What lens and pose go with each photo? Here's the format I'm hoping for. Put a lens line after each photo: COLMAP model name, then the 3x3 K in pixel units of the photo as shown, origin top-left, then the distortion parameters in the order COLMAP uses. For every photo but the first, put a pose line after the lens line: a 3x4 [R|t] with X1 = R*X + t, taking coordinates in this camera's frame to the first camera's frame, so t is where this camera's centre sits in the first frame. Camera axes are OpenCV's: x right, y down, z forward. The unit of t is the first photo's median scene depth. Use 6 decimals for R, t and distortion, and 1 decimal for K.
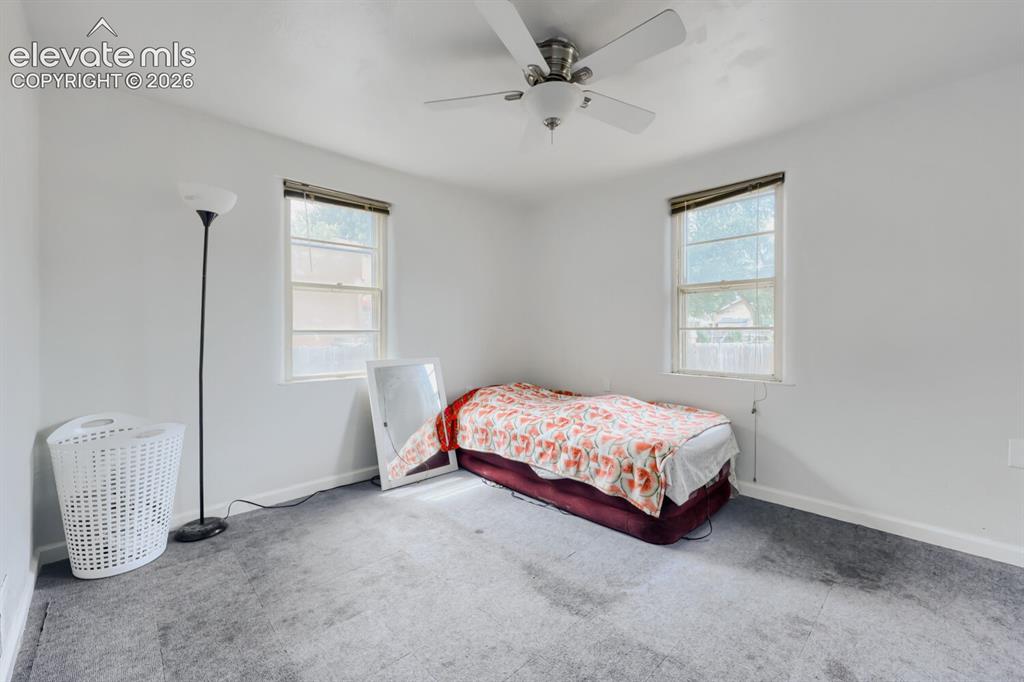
lens RADIAL K [[412.2, 0, 511.7], [0, 412.2, 330.3], [0, 0, 1]] dist [0.002760, 0.000470]
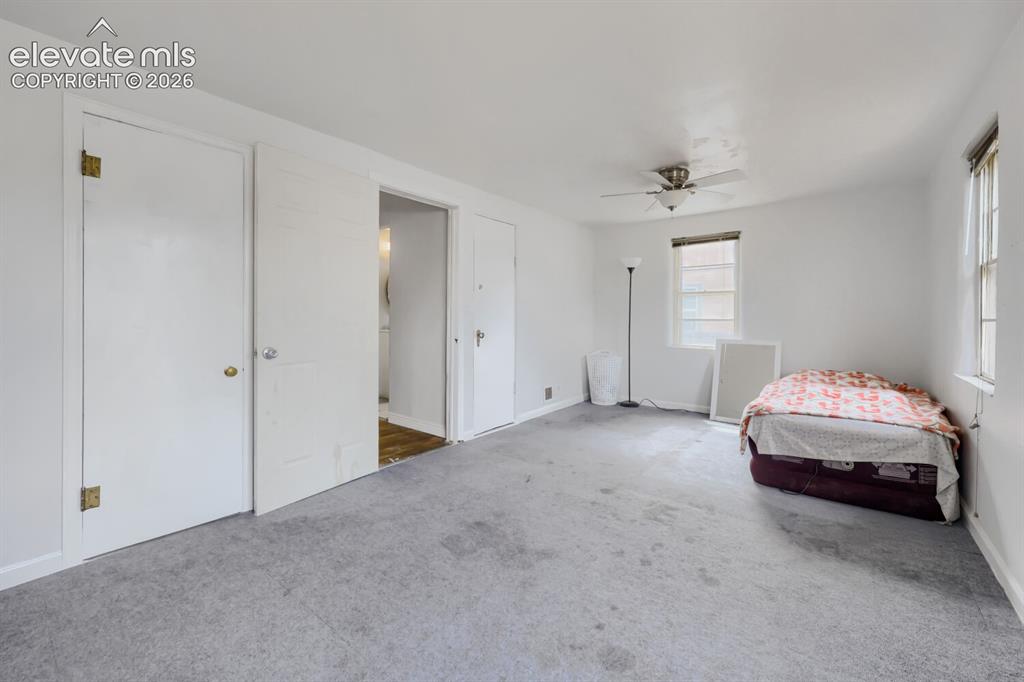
lens RADIAL K [[414.7, 0, 519.6], [0, 414.7, 317.7], [0, 0, 1]] dist [-0.001007, -0.000077]
pose [[0.151540, 0.003224, -0.988446, 1.312524], [-0.006245, 0.999978, 0.002304, -0.006680], [0.988431, 0.005824, 0.151557, 0.033483]]
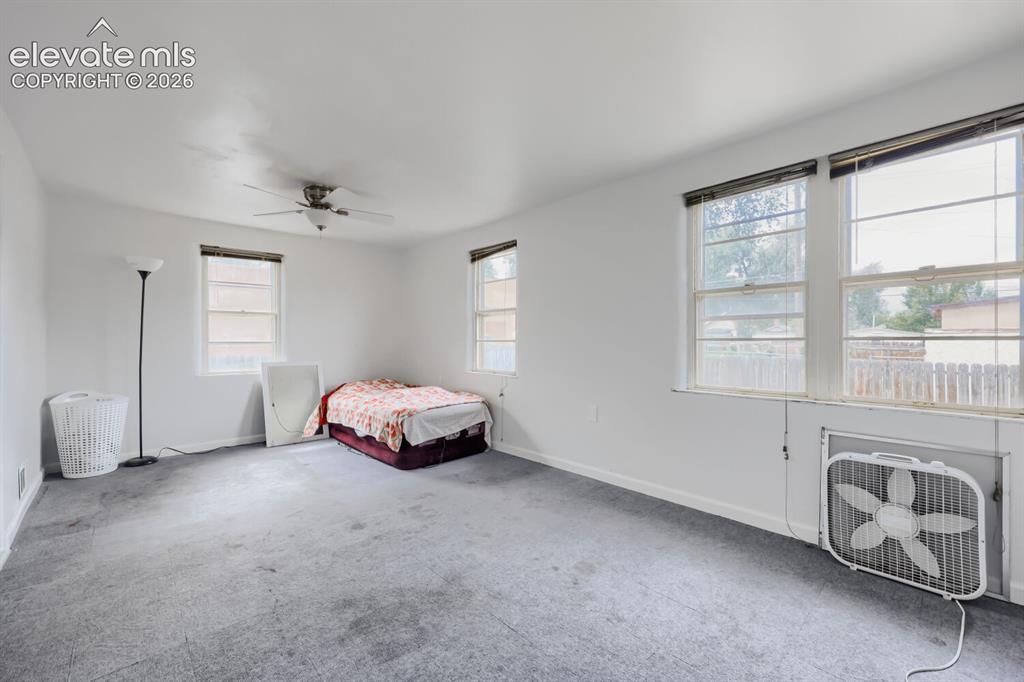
lens RADIAL K [[407.4, 0, 504.6], [0, 407.4, 341.2], [0, 0, 1]] dist [-0.001519, 0.000037]
pose [[0.999737, 0.000203, -0.022949, 0.674742], [-0.000191, 1.000000, 0.000494, -0.004524], [0.022949, -0.000489, 0.999737, -0.542718]]
